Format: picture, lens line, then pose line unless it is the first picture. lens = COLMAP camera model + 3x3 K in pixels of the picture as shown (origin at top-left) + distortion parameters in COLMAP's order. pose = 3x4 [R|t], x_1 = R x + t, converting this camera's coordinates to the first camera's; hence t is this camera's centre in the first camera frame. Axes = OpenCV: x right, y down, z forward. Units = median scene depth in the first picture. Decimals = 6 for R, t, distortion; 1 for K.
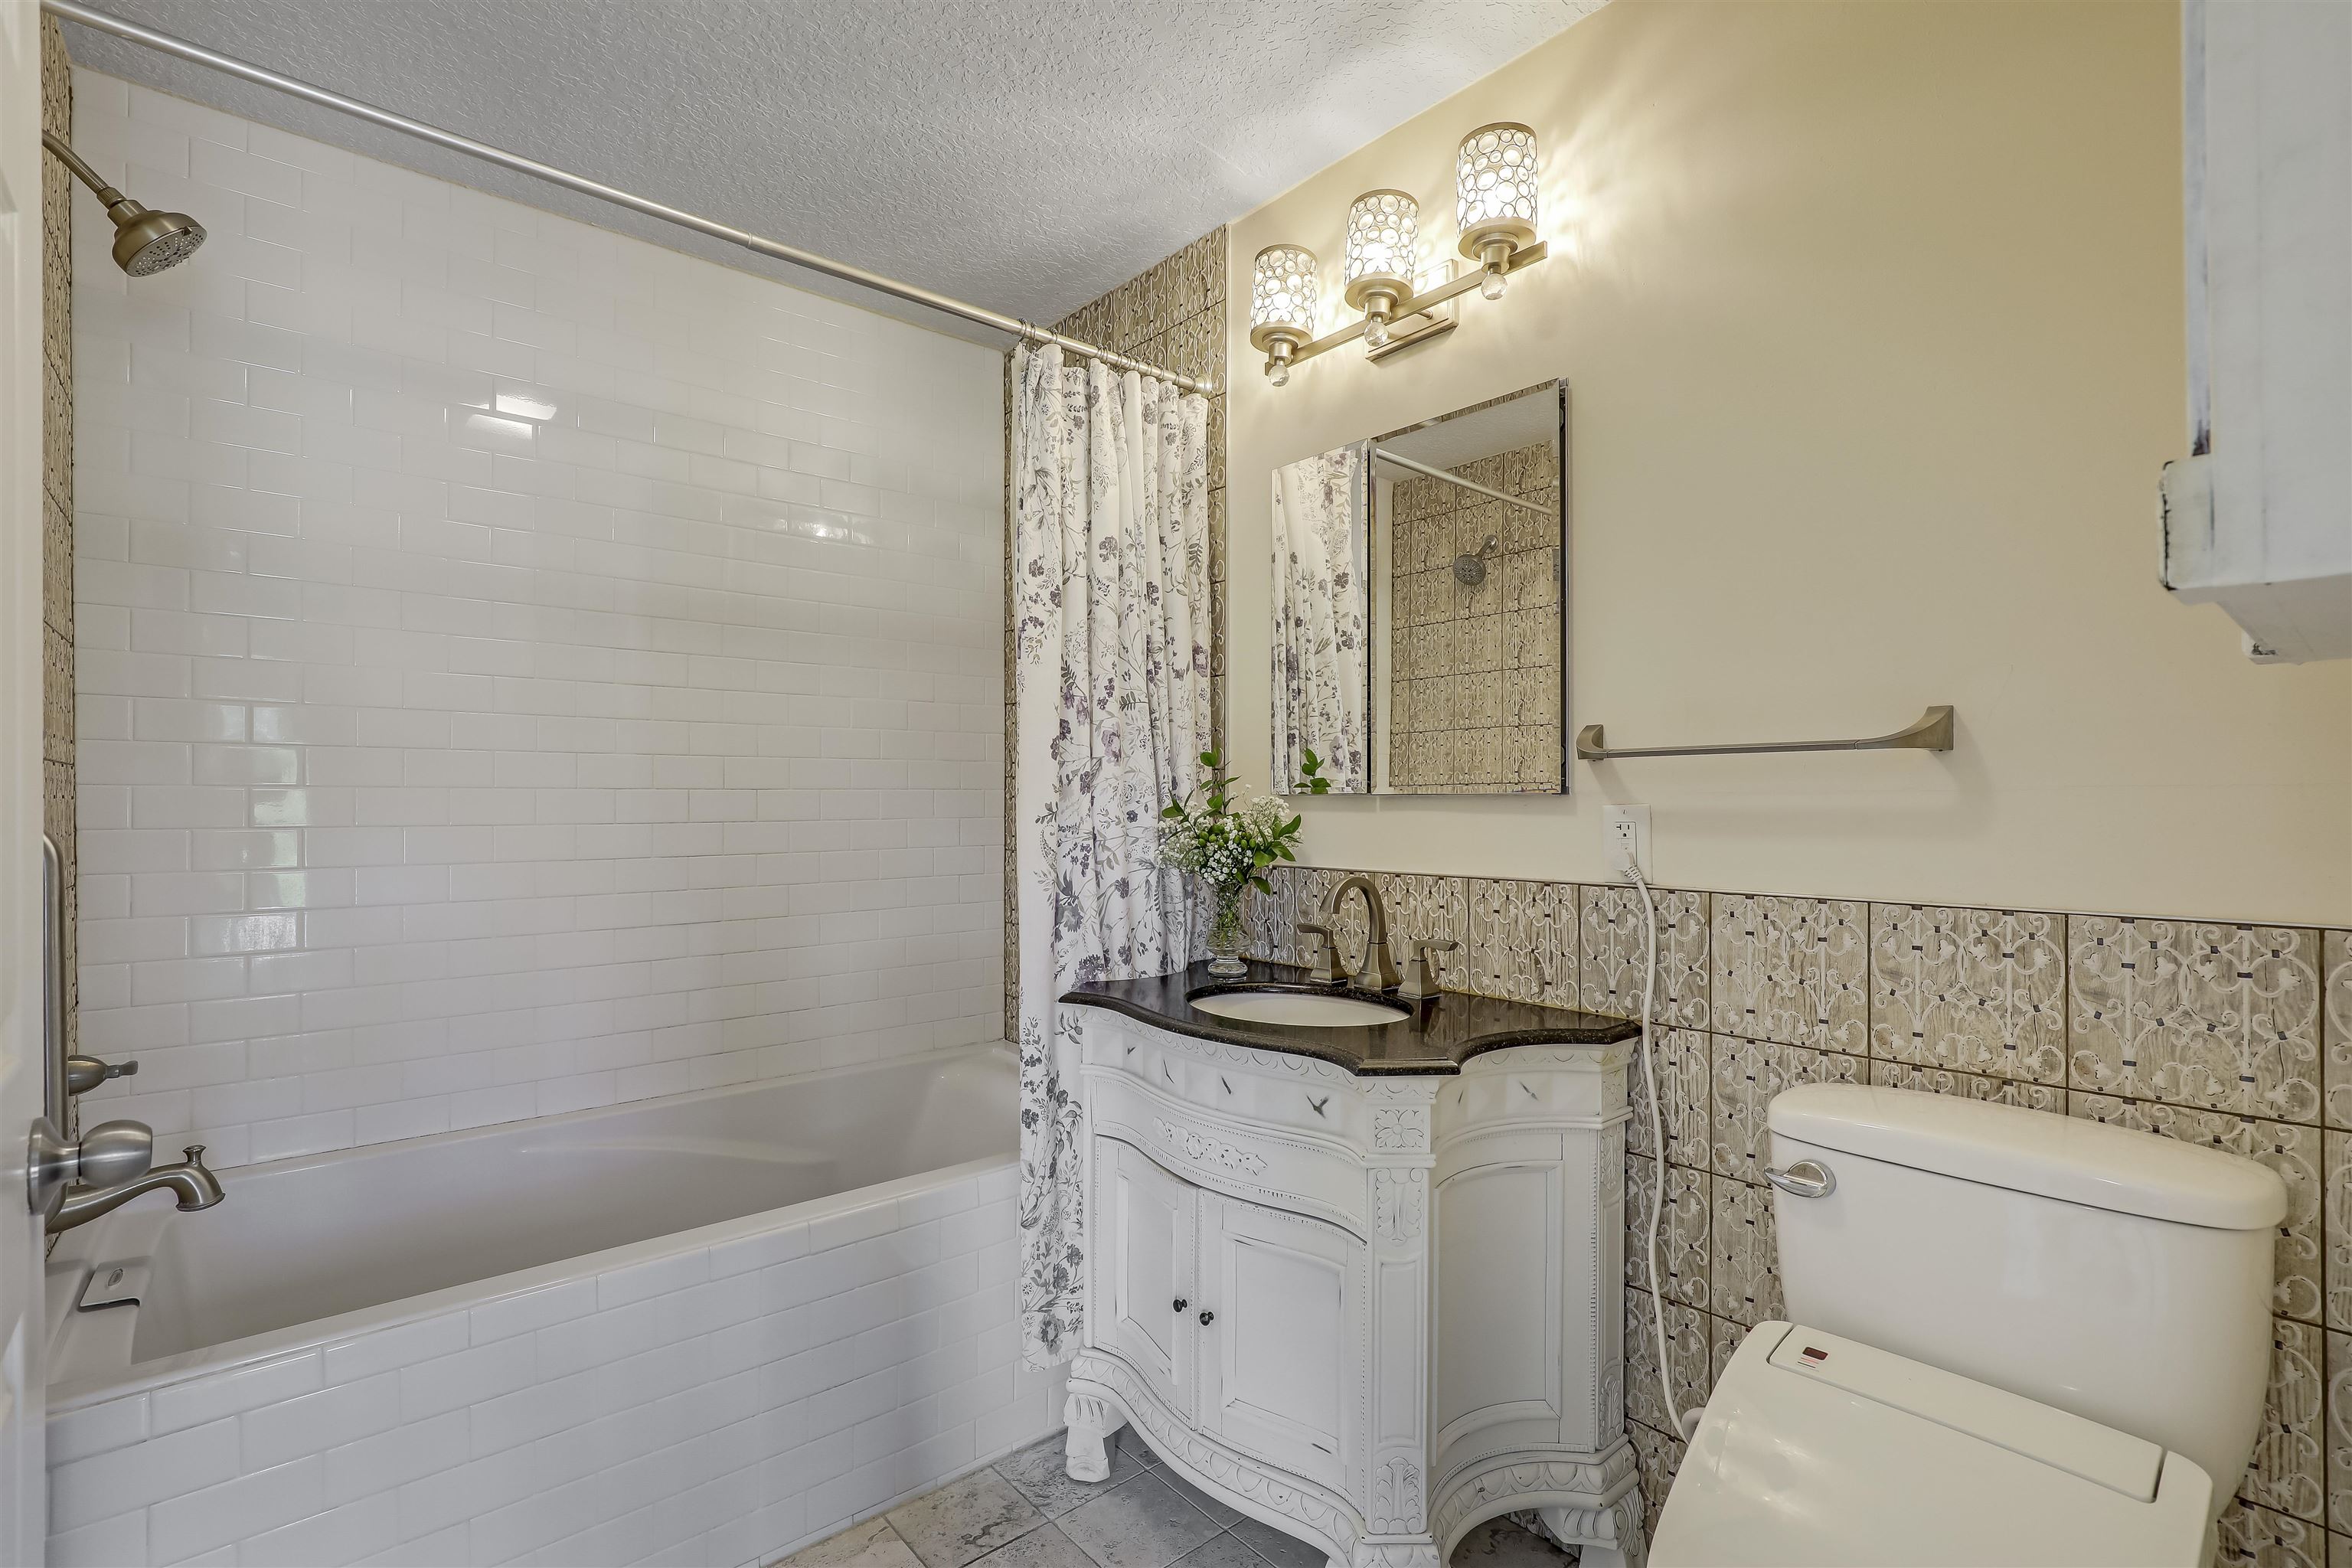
lens RADIAL K [[1079.6, 0, 1174.4], [0, 1079.6, 784.8], [0, 0, 1]] dist [-0.001259, -0.000037]
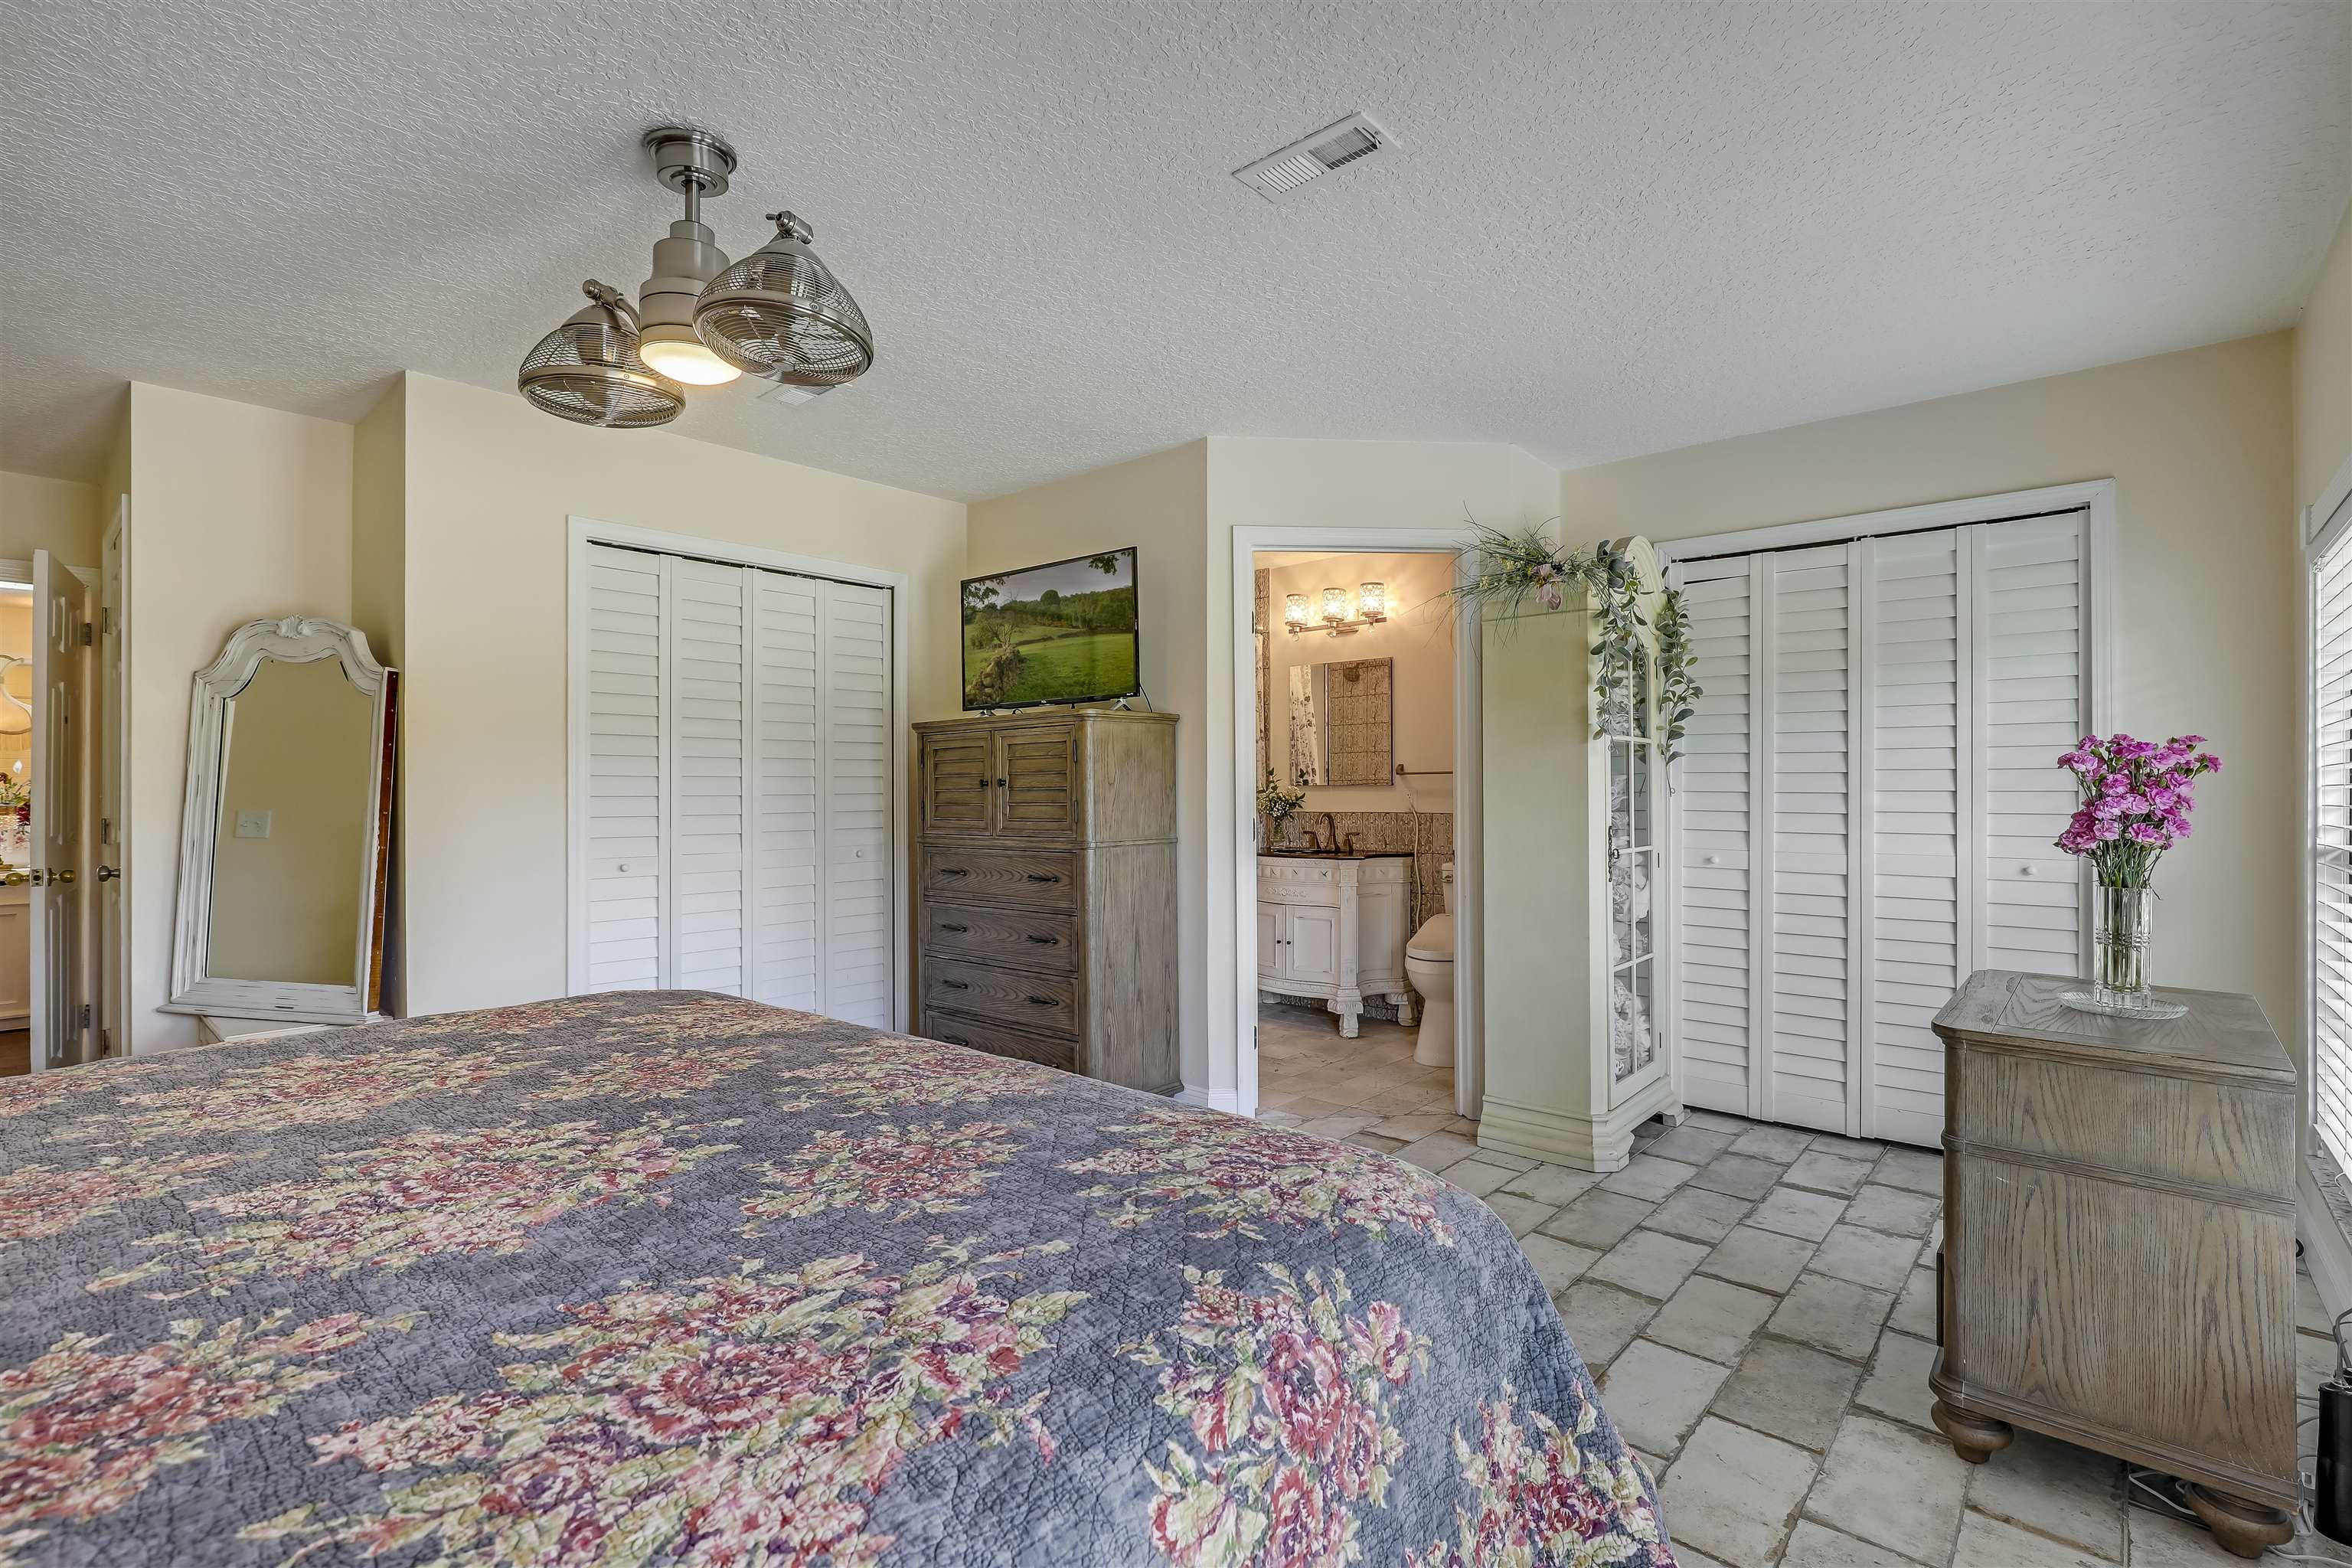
lens RADIAL K [[1079.6, 0, 1176.5], [0, 1079.6, 784.2], [0, 0, 1]] dist [-0.001259, -0.000037]
pose [[0.990512, -0.005214, 0.137326, -0.619105], [0.003585, 0.999920, 0.012109, -0.030715], [-0.137378, -0.011502, 0.990452, -1.808757]]
